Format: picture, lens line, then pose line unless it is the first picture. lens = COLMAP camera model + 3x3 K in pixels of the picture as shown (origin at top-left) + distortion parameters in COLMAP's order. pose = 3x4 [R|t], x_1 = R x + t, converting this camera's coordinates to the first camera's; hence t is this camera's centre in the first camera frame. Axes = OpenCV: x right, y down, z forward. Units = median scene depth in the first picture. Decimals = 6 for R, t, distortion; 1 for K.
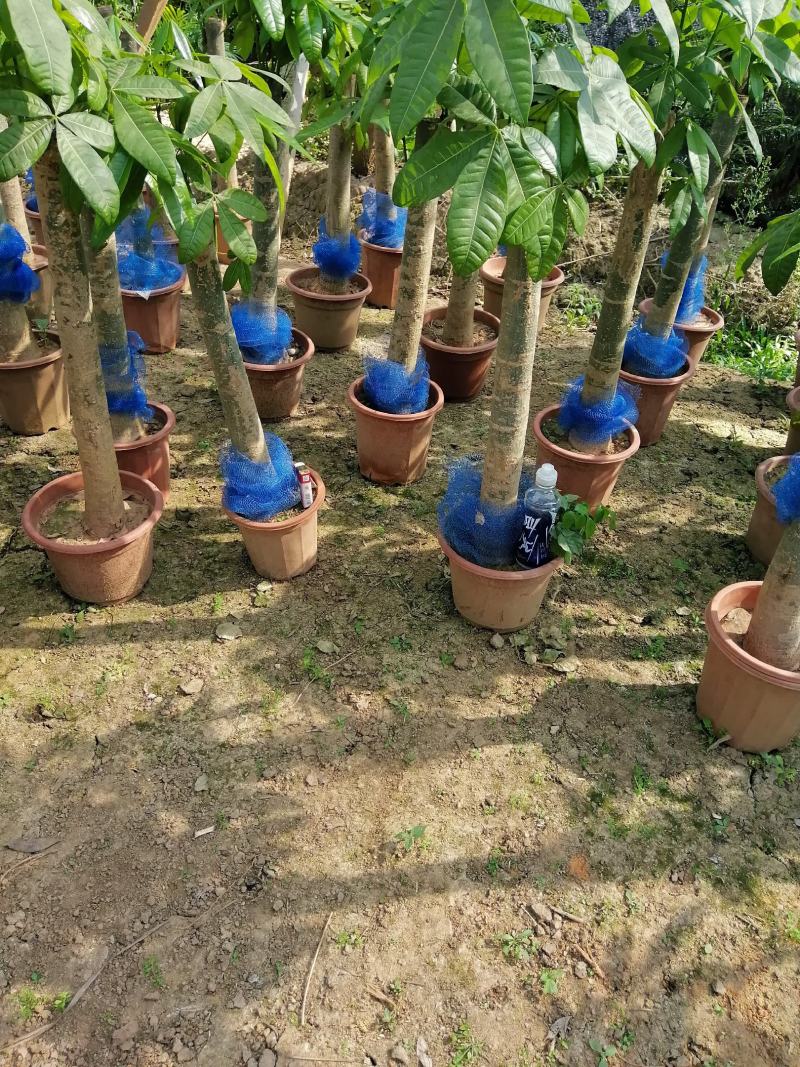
lens RADIAL K [[838.8, 0, 404.4], [0, 838.8, 542.5], [0, 0, 1]] dist [0.074507, -0.099796]
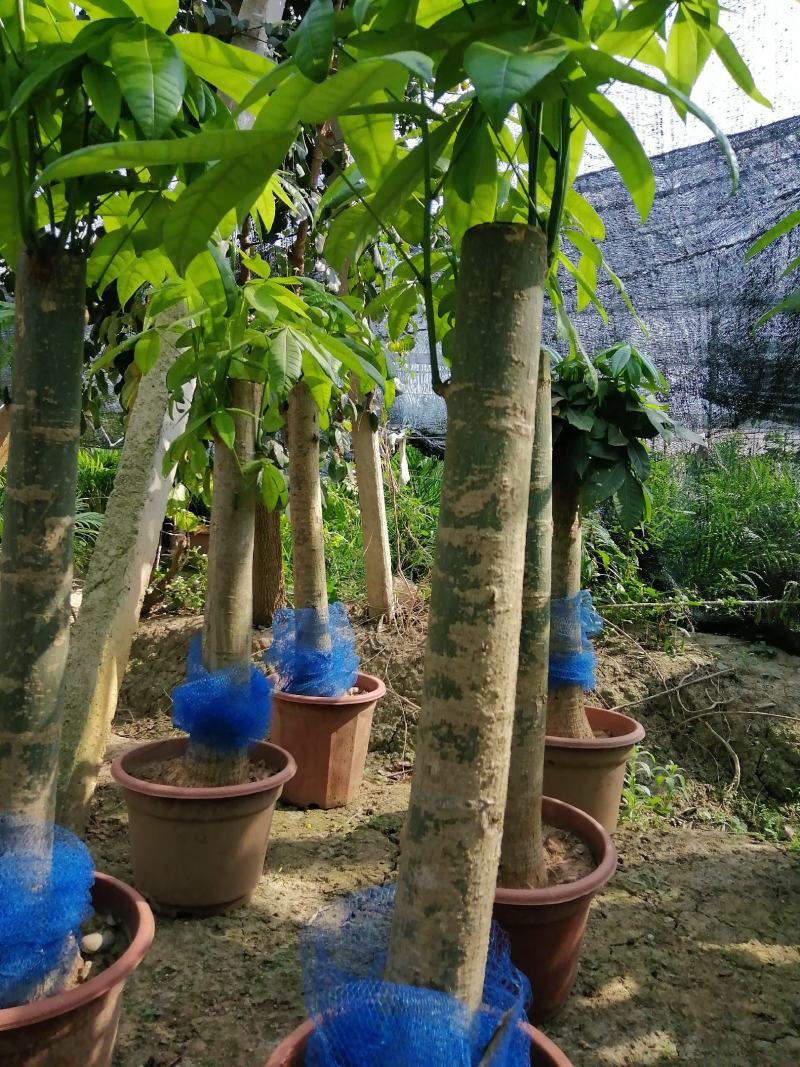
lens RADIAL K [[838.8, 0, 404.4], [0, 838.8, 542.5], [0, 0, 1]] dist [0.074507, -0.099796]
pose [[0.990014, -0.034593, 0.136656, -0.041022], [0.103340, 0.837447, -0.536660, -0.151620], [-0.095878, 0.545423, 0.832659, 0.551959]]
